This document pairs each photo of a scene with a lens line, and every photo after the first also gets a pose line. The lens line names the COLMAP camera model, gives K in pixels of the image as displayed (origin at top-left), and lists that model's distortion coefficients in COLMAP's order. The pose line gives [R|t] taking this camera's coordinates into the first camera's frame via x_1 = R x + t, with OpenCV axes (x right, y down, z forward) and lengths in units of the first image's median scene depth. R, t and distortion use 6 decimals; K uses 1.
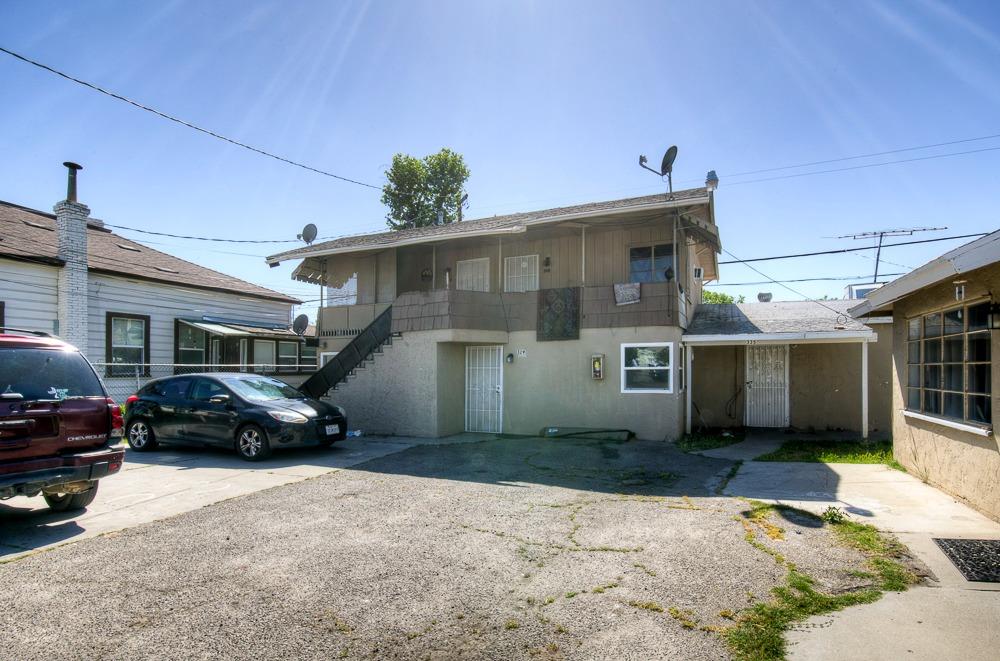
lens RADIAL K [[522.6, 0, 499.6], [0, 522.6, 367.3], [0, 0, 1]] dist [0.001851, 0.000898]
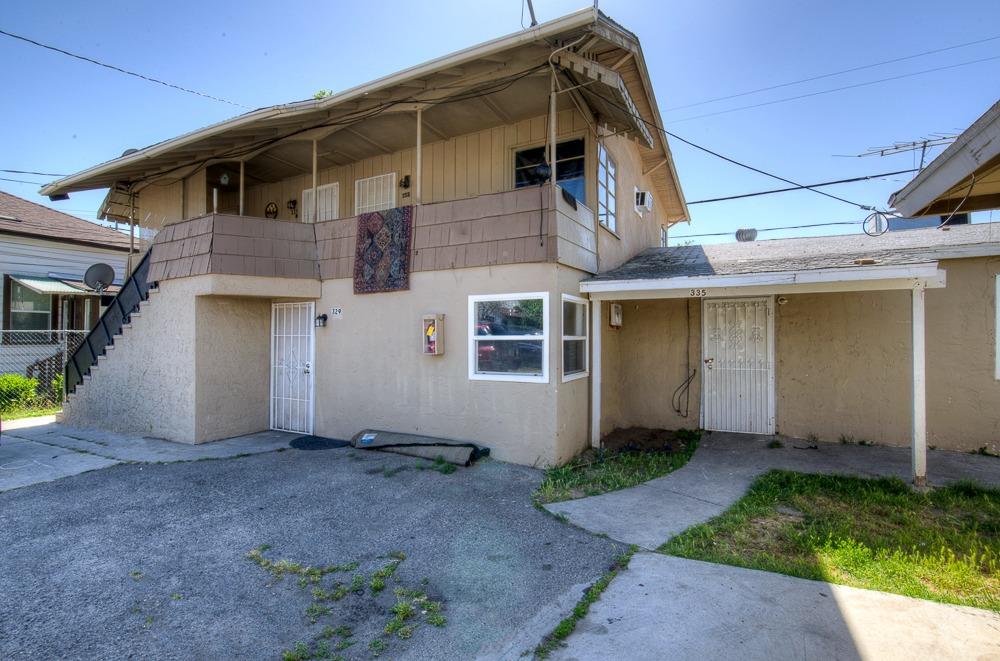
lens RADIAL K [[451.7, 0, 495.9], [0, 451.7, 329.2], [0, 0, 1]] dist [0.000041, 0.000209]
pose [[0.995369, 0.001974, -0.096112, 0.297514], [-0.002816, 0.999959, -0.008621, -0.003118], [0.096091, 0.008851, 0.995333, 0.471121]]
